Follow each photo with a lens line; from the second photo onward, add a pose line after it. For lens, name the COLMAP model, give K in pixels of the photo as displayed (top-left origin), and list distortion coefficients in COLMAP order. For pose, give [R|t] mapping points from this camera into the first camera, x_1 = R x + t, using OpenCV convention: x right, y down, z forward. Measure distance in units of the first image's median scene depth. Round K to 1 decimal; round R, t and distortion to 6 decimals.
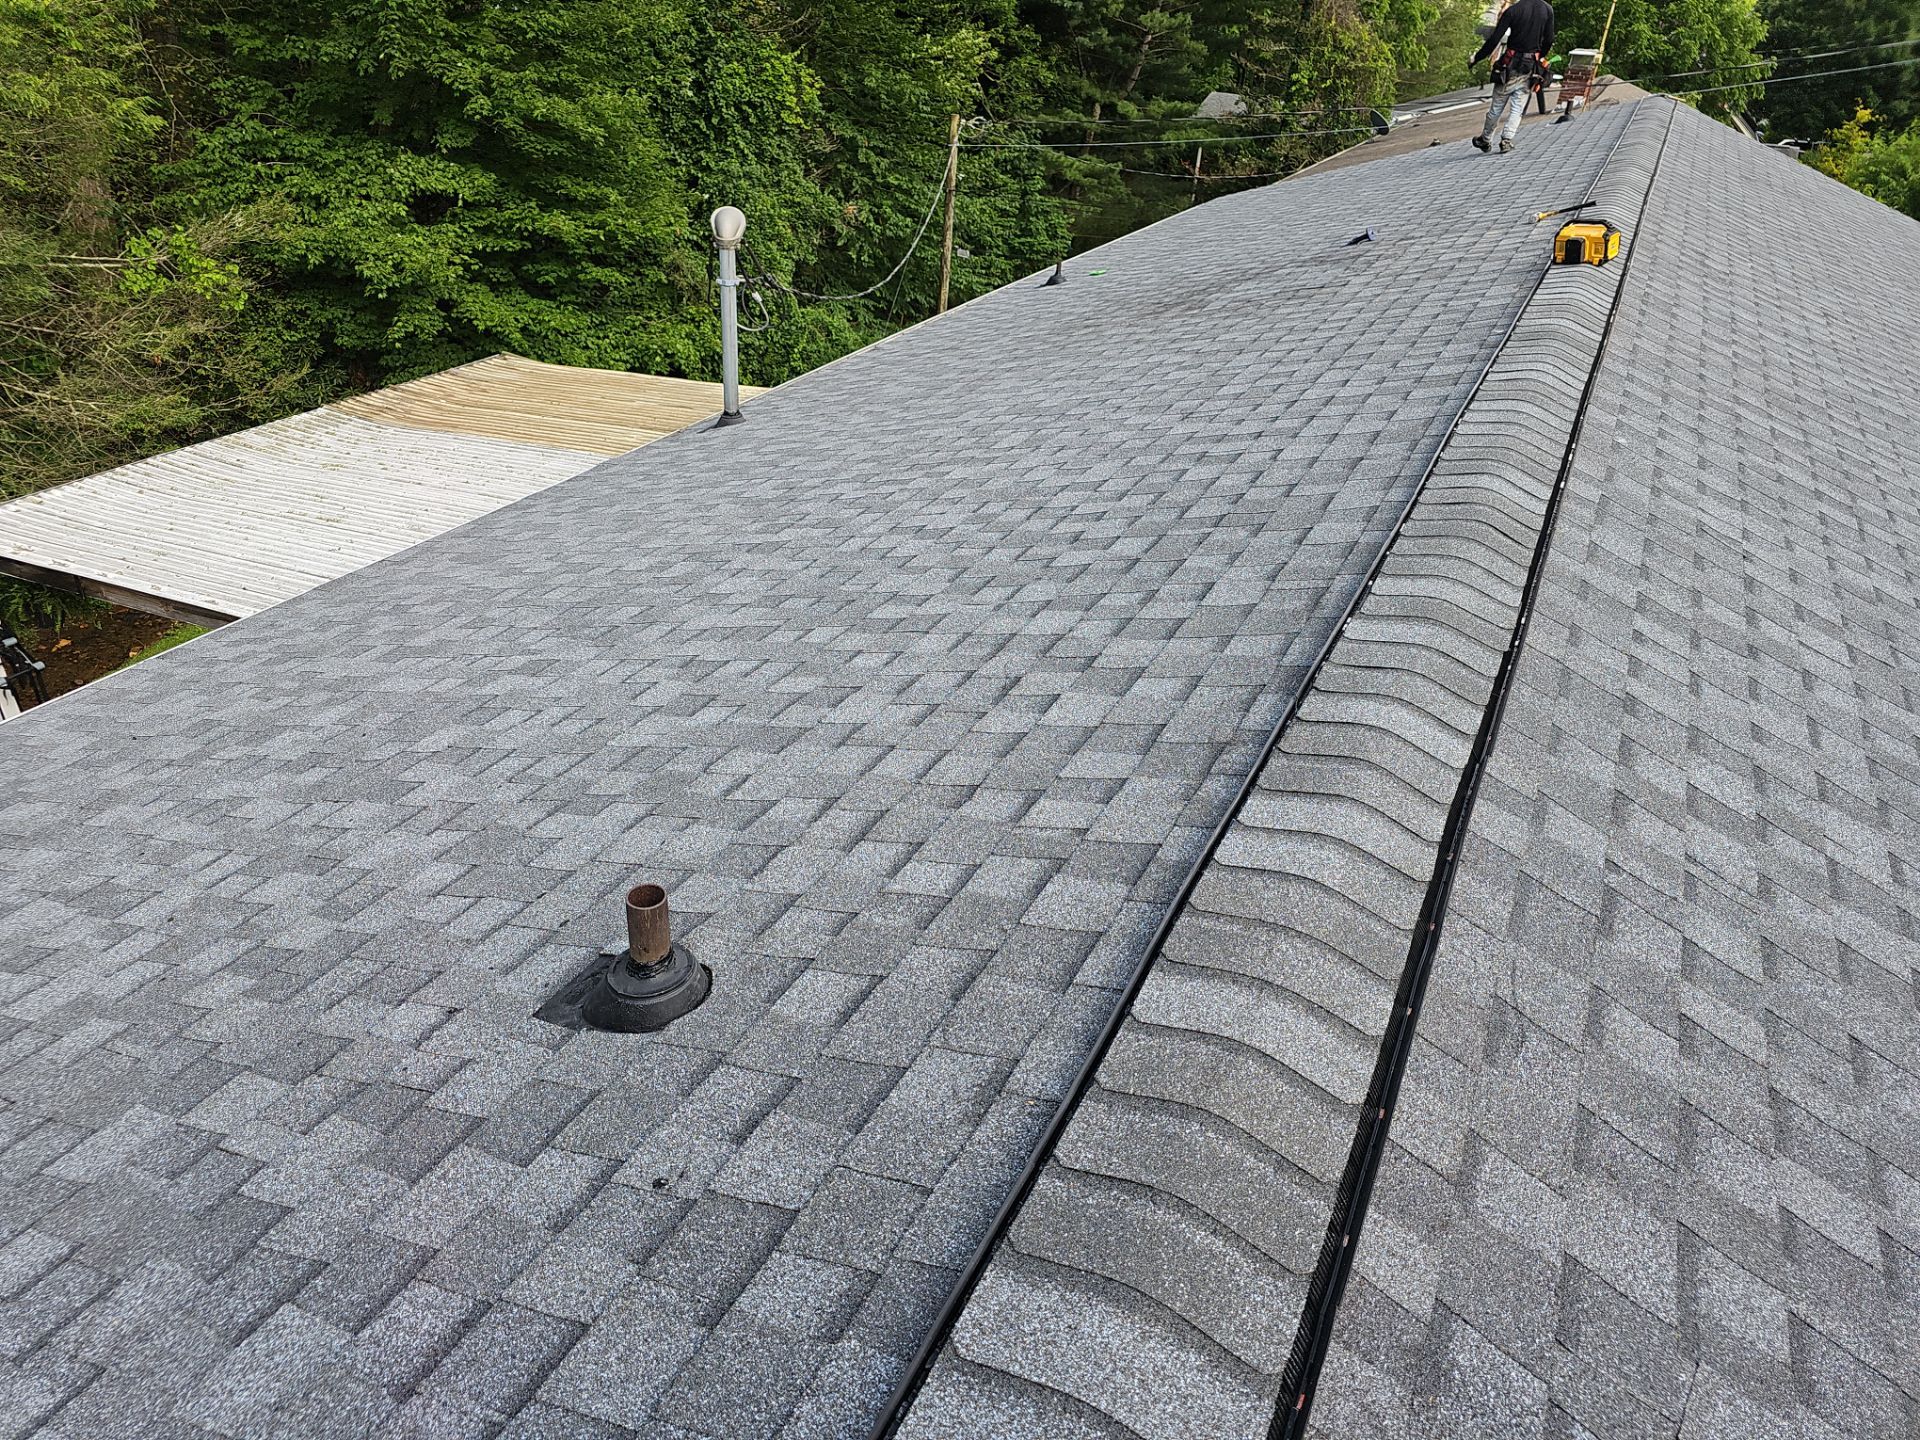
lens RADIAL K [[1232.7, 0, 960.0], [0, 1232.7, 720.0], [0, 0, 1]] dist [0.053951, -0.031089]
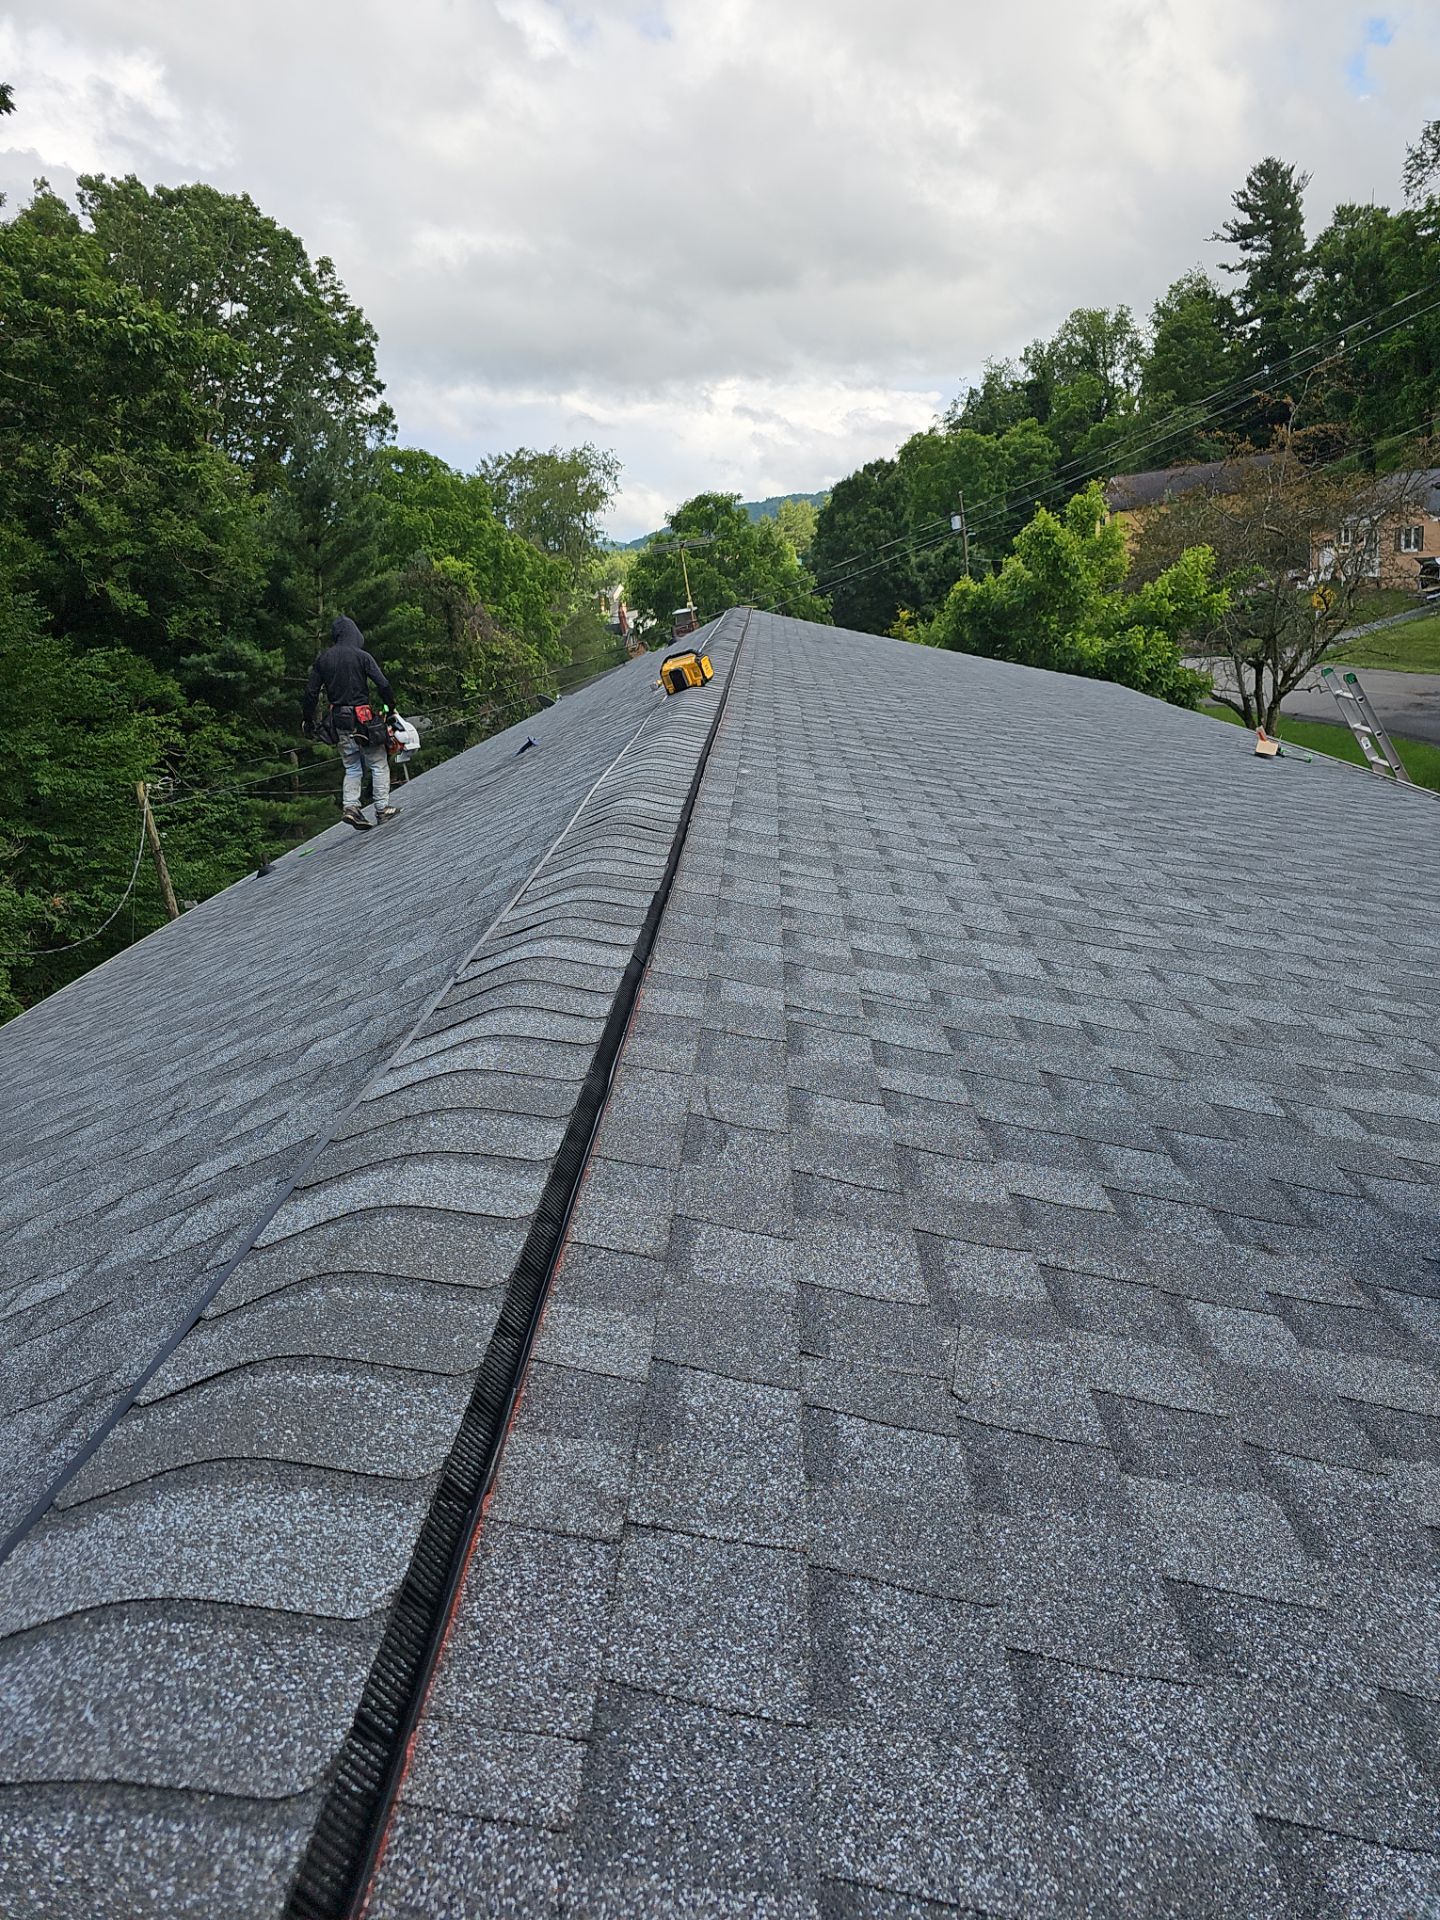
lens RADIAL K [[1248.3, 0, 718.4], [0, 1248.3, 937.3], [0, 0, 1]] dist [0.079810, -0.046876]
pose [[0.886038, -0.298453, 0.354771, 0.091558], [0.388705, 0.895295, -0.217615, 0.184813], [-0.252676, 0.330716, 0.909275, 0.058018]]
